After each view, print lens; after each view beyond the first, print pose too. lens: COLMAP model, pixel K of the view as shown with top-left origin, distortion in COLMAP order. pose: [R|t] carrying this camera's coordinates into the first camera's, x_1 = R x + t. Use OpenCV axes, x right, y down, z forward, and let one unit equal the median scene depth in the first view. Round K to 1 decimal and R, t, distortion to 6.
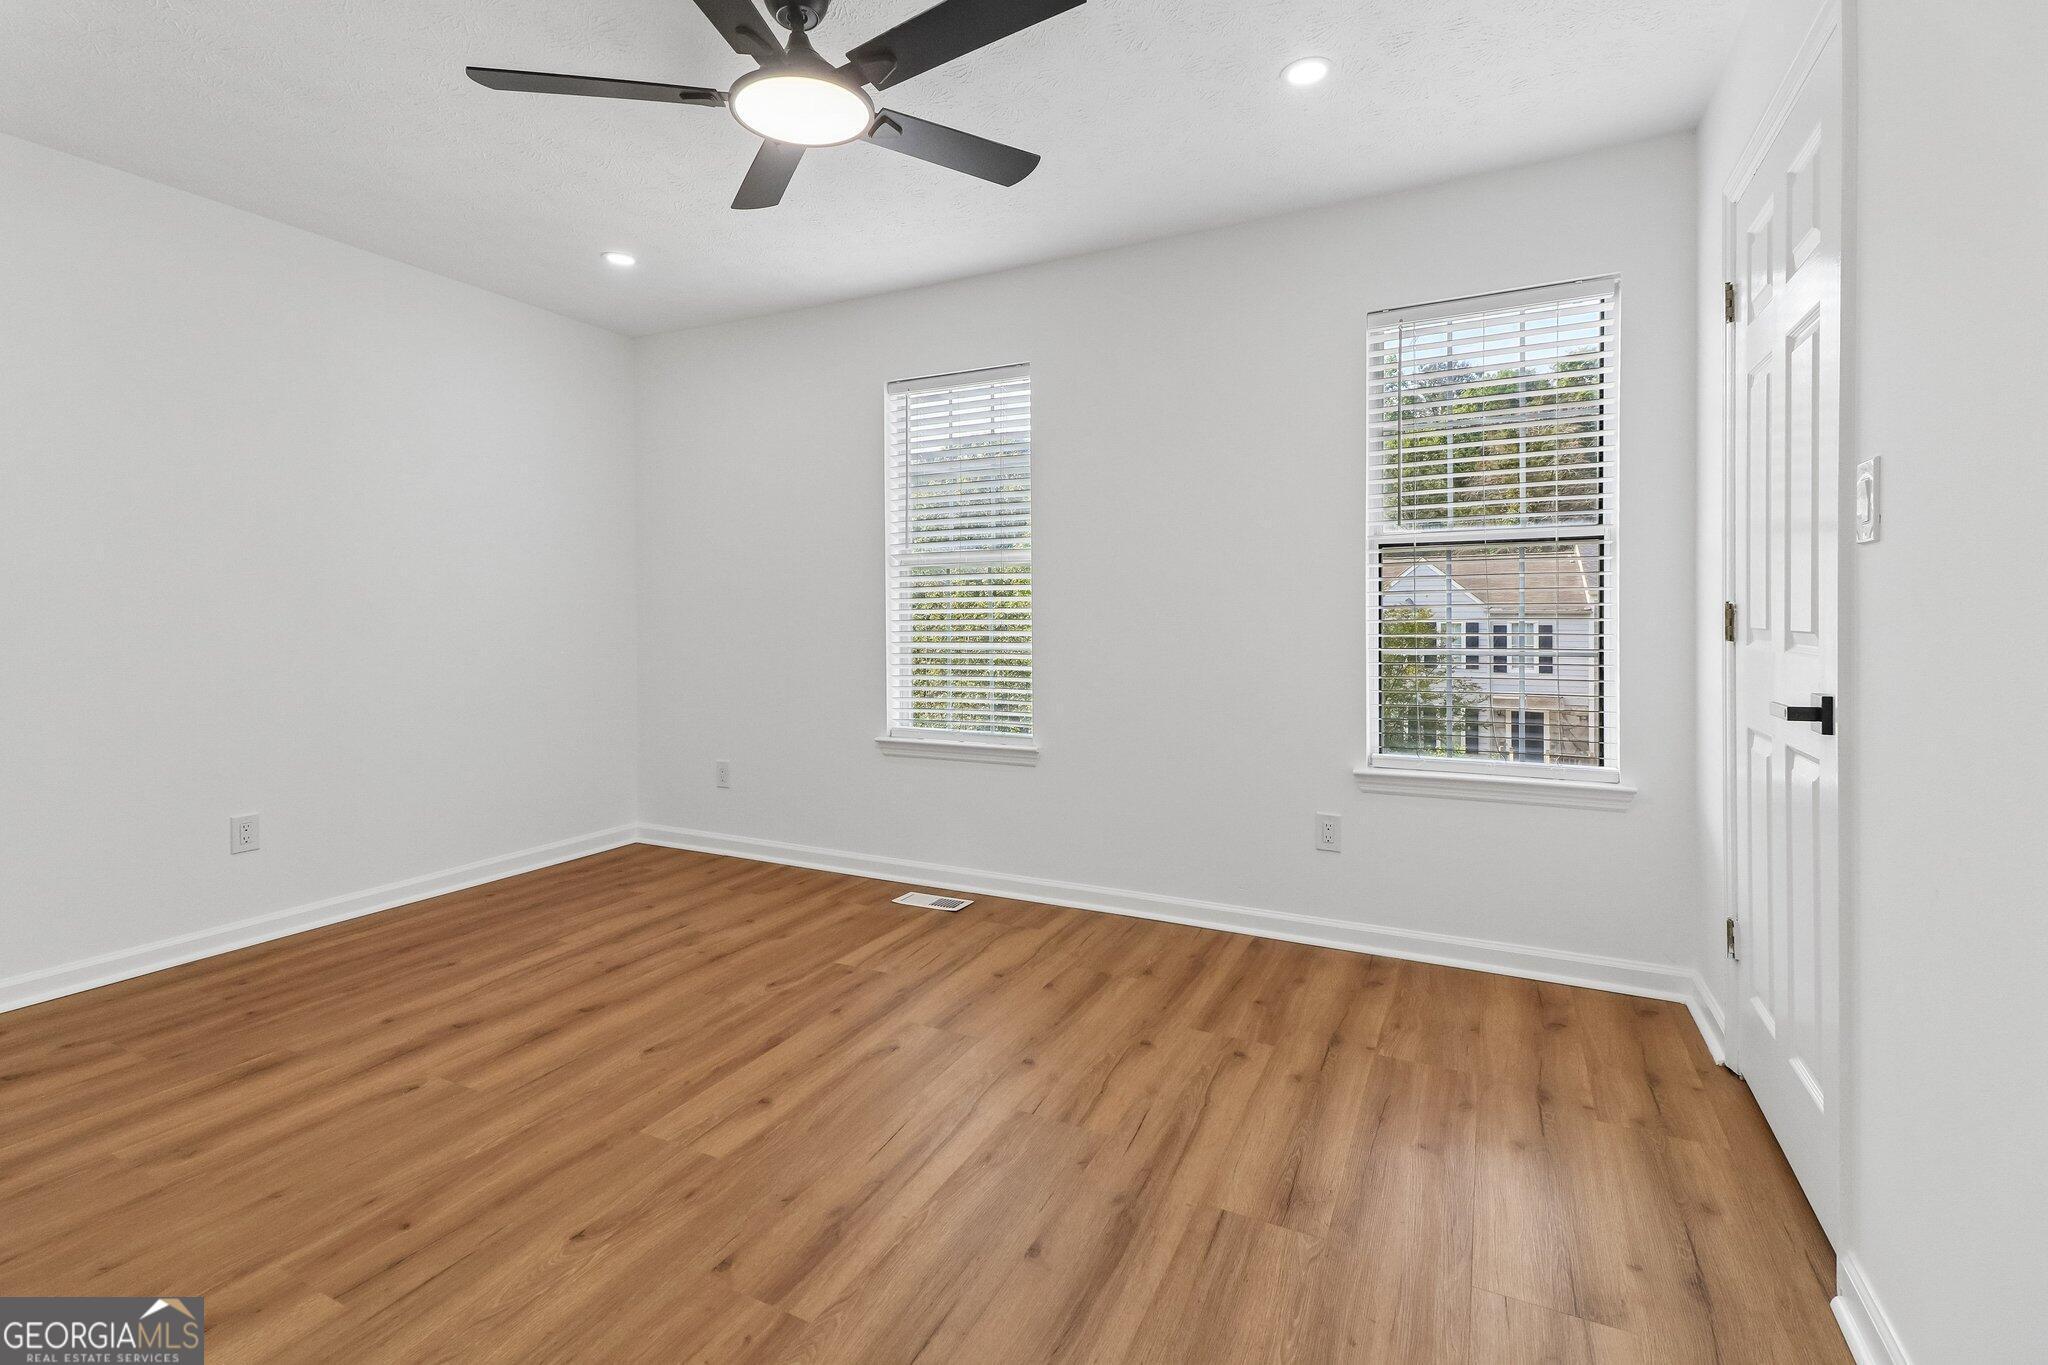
lens RADIAL K [[944.9, 0, 1005.6], [0, 944.9, 601.0], [0, 0, 1]] dist [0.036140, -0.015582]
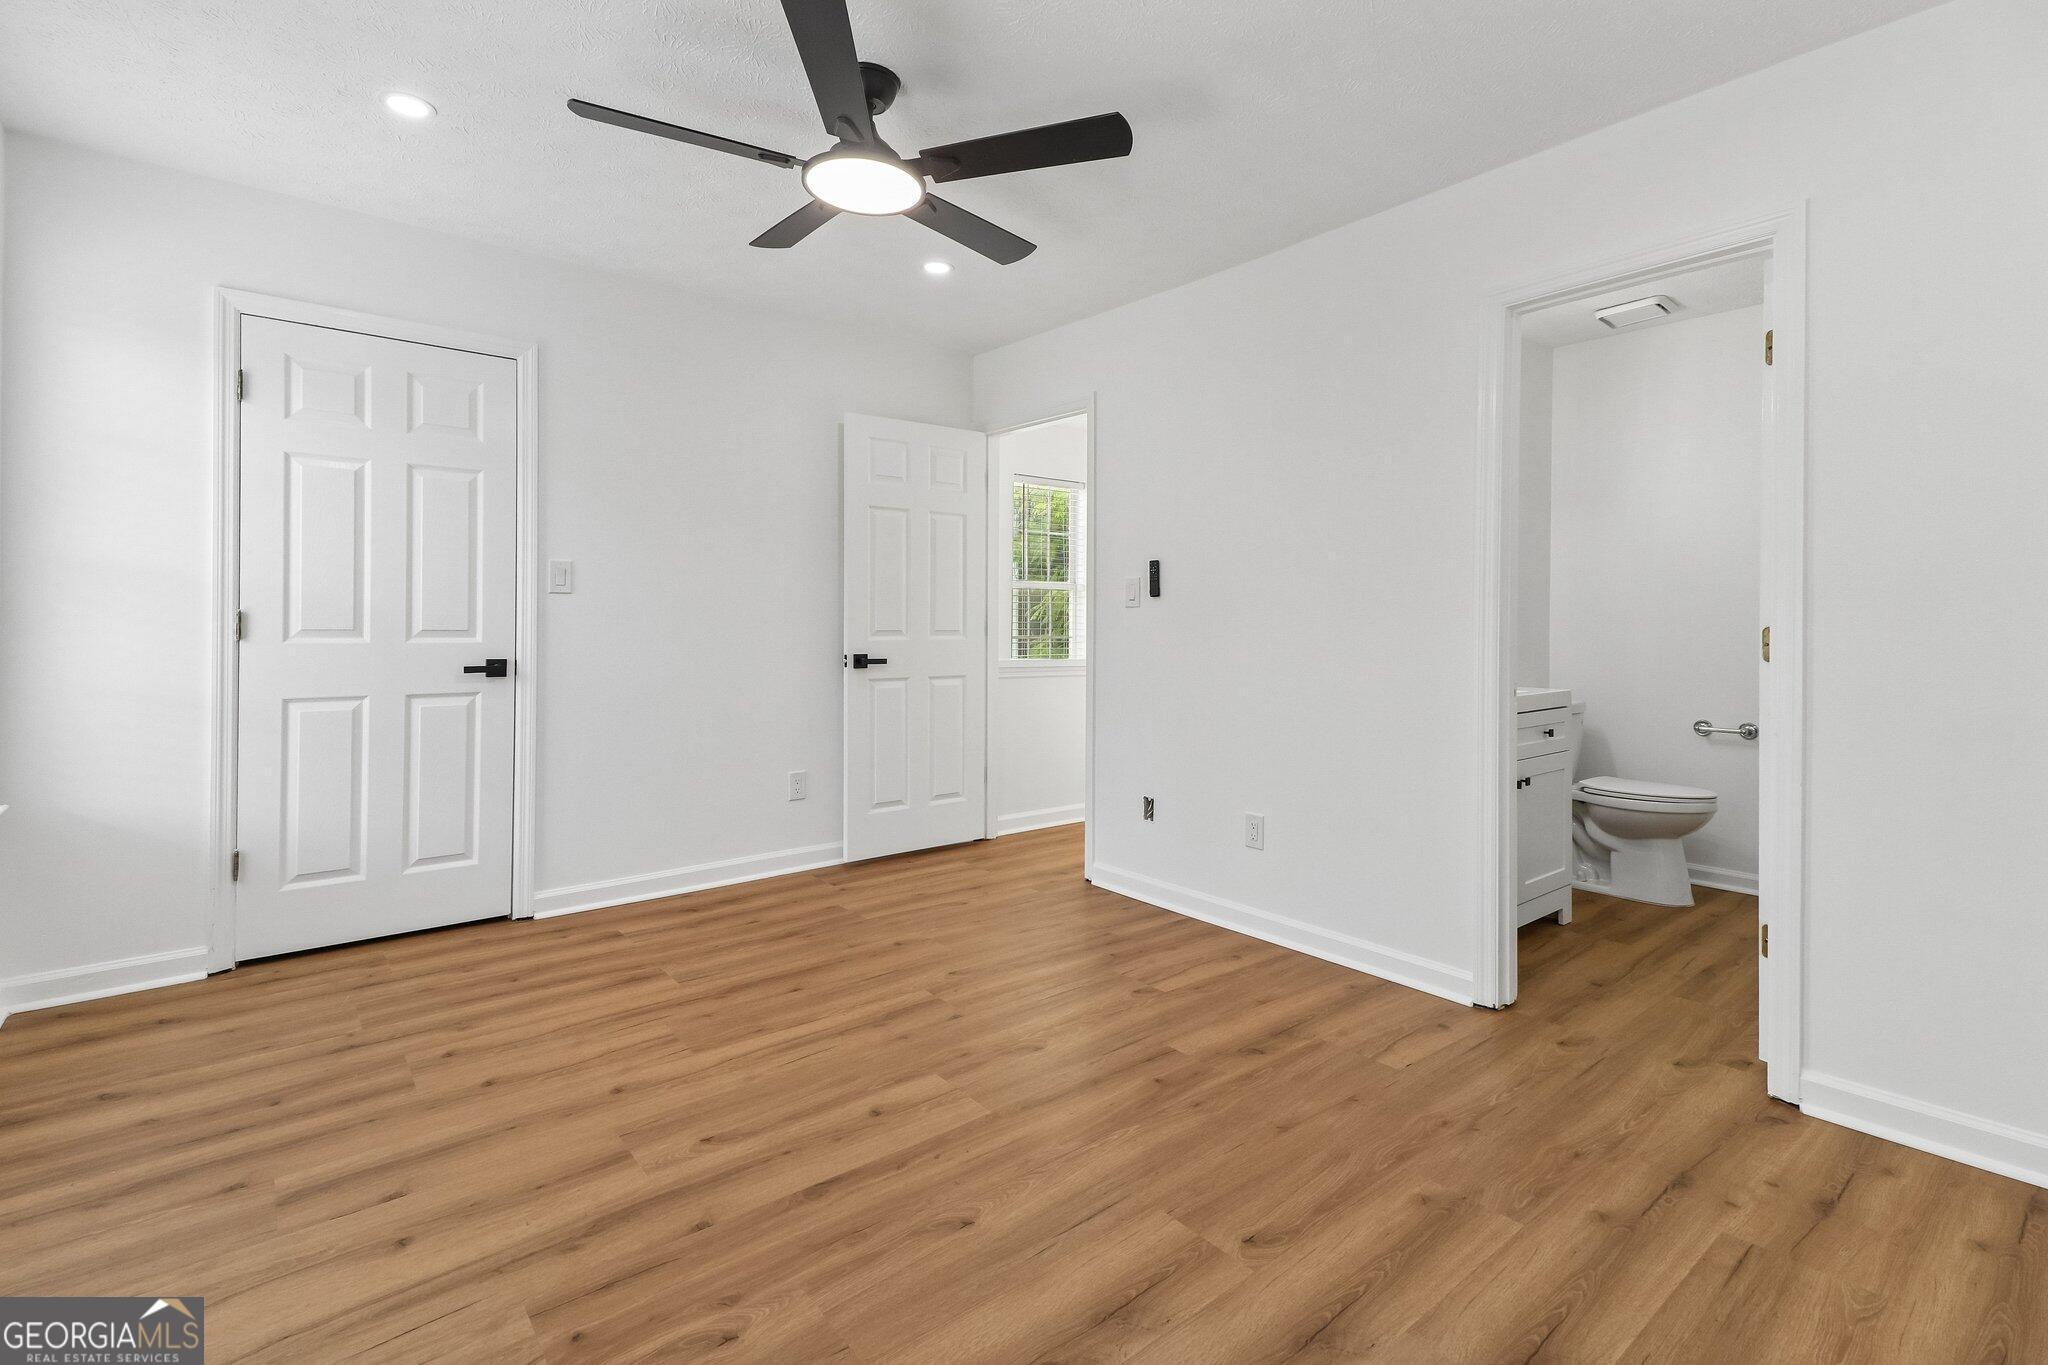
lens RADIAL K [[927.1, 0, 1011.2], [0, 927.1, 638.0], [0, 0, 1]] dist [0.051177, -0.025084]
pose [[-0.916677, -0.010857, 0.399482, -0.748871], [-0.010993, 0.999938, 0.001949, 0.024215], [-0.399478, -0.002605, -0.916739, 1.796663]]
